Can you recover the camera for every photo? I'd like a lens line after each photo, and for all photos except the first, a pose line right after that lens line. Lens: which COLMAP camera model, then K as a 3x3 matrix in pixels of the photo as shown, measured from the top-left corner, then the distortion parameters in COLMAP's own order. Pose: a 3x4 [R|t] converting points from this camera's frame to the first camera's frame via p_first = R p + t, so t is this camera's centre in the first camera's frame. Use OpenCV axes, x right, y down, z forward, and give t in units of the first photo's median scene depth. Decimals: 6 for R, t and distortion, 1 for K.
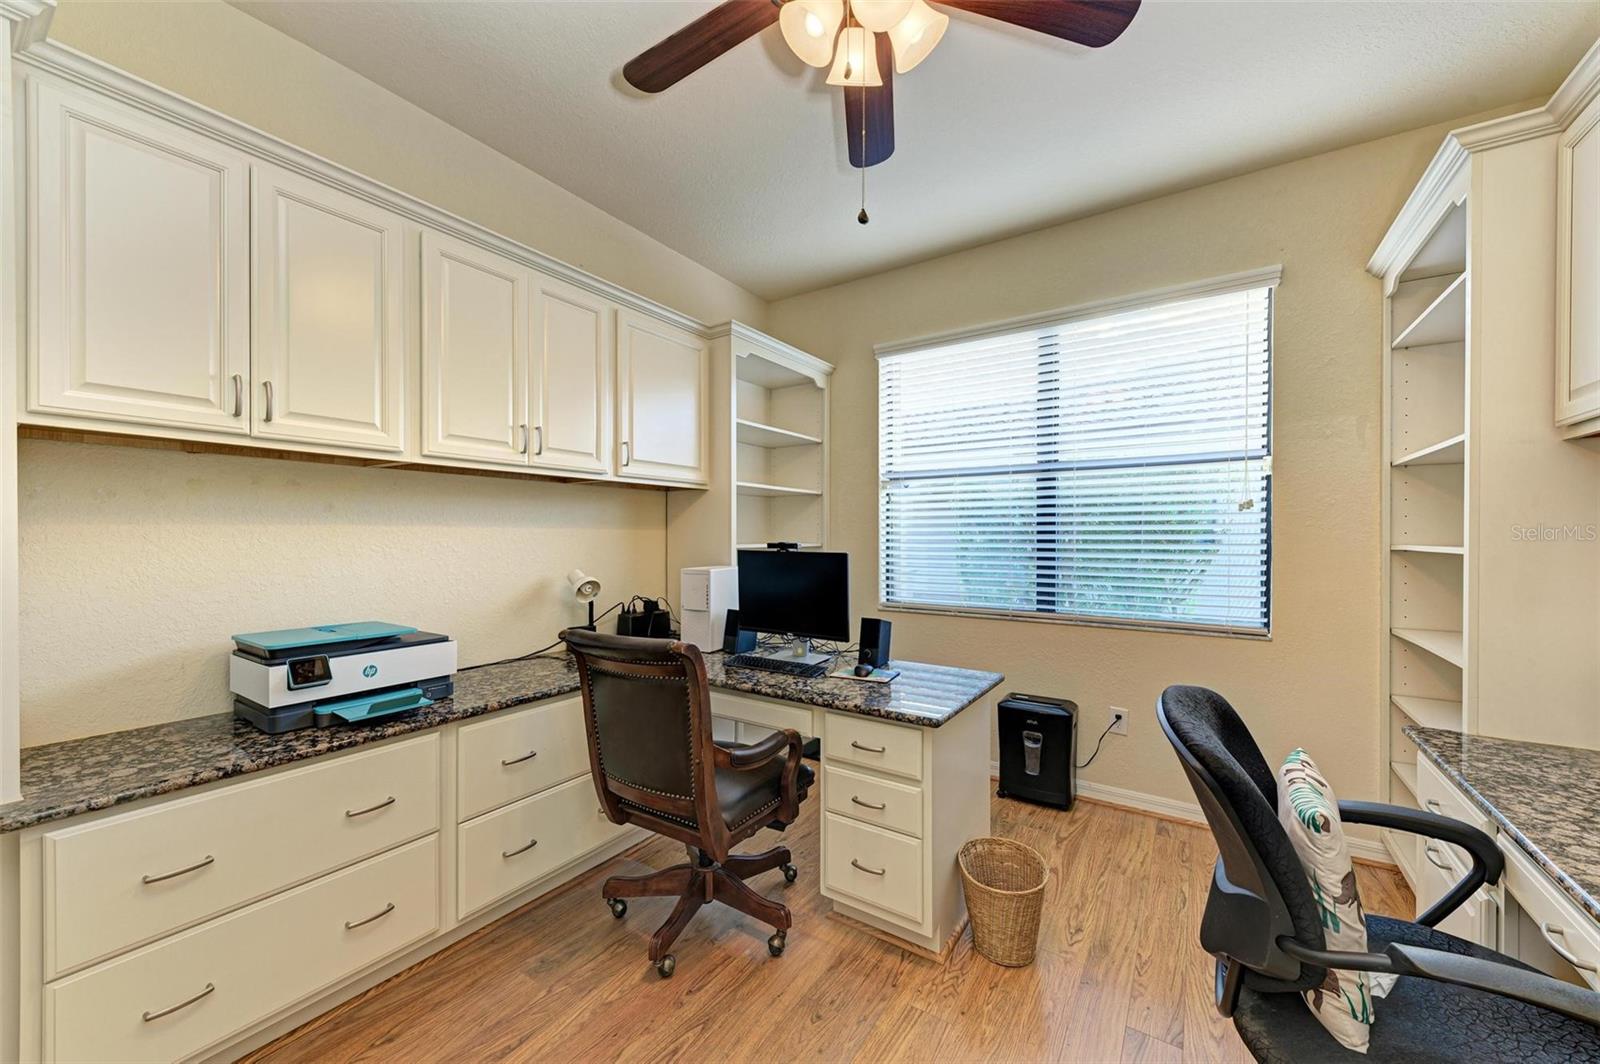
lens RADIAL K [[617.0, 0, 792.6], [0, 617.0, 535.2], [0, 0, 1]] dist [0.010430, 0.000143]
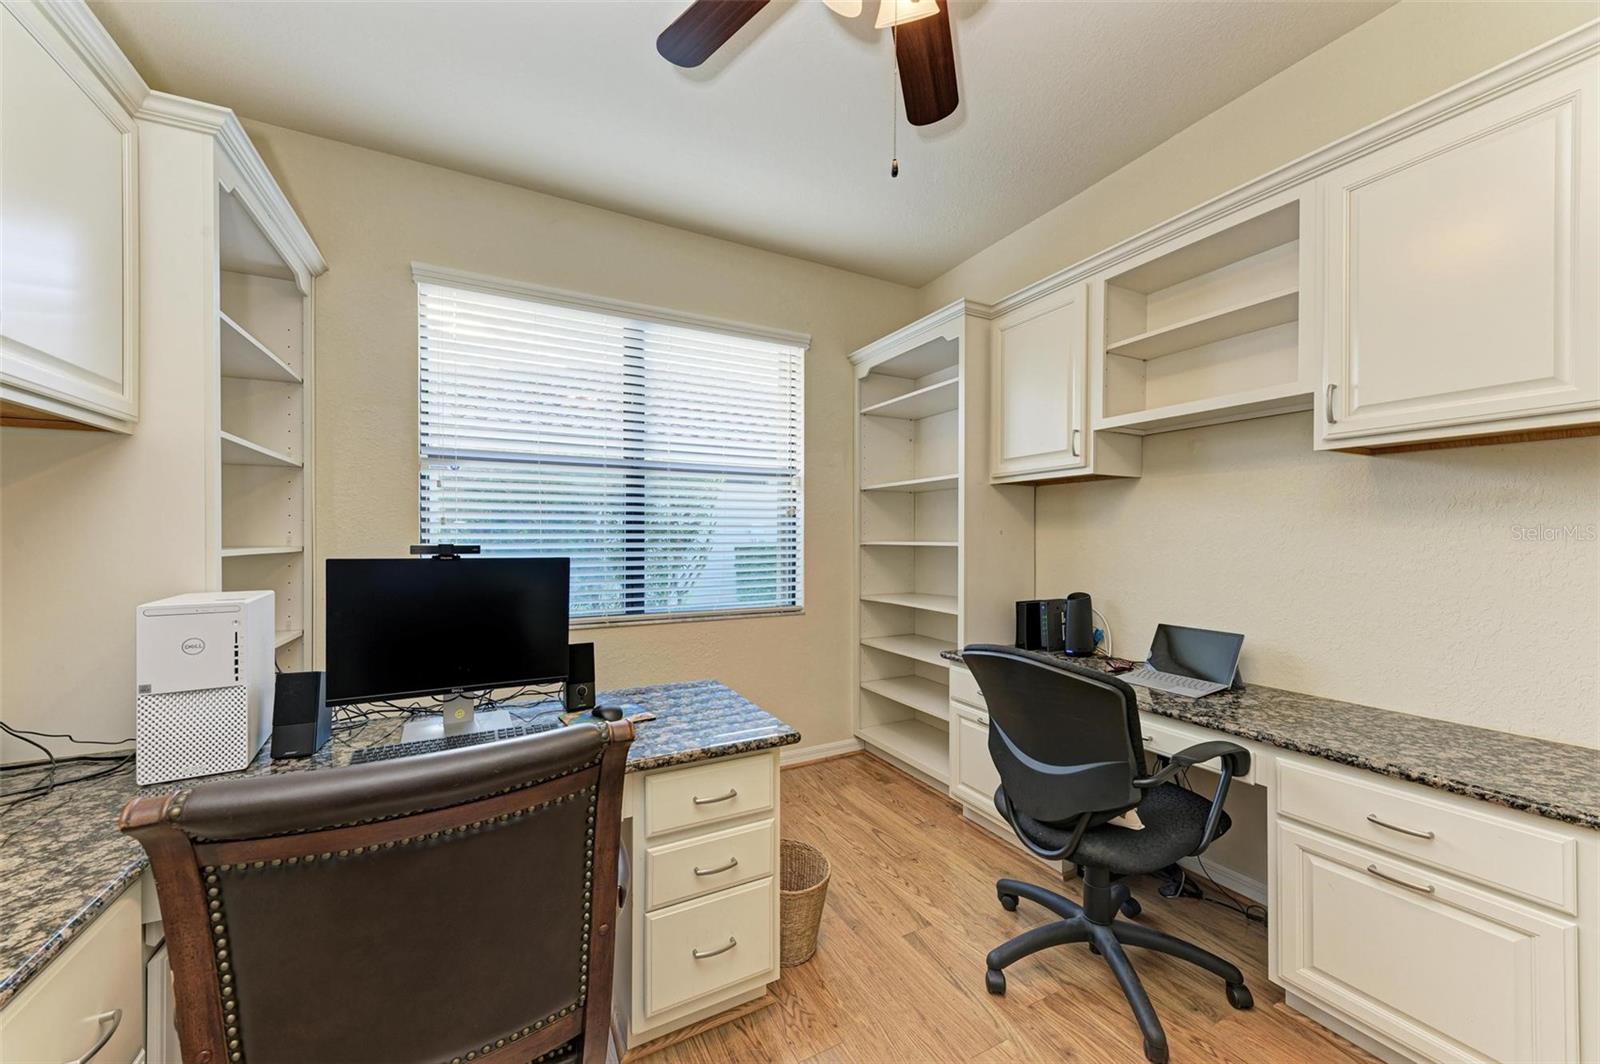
lens RADIAL K [[617.0, 0, 797.8], [0, 617.0, 536.9], [0, 0, 1]] dist [0.010430, 0.000143]
pose [[0.448301, 0.001190, 0.893882, -0.404458], [-0.002969, 0.999996, 0.000158, 0.003247], [-0.893878, -0.002725, 0.448302, 0.403358]]
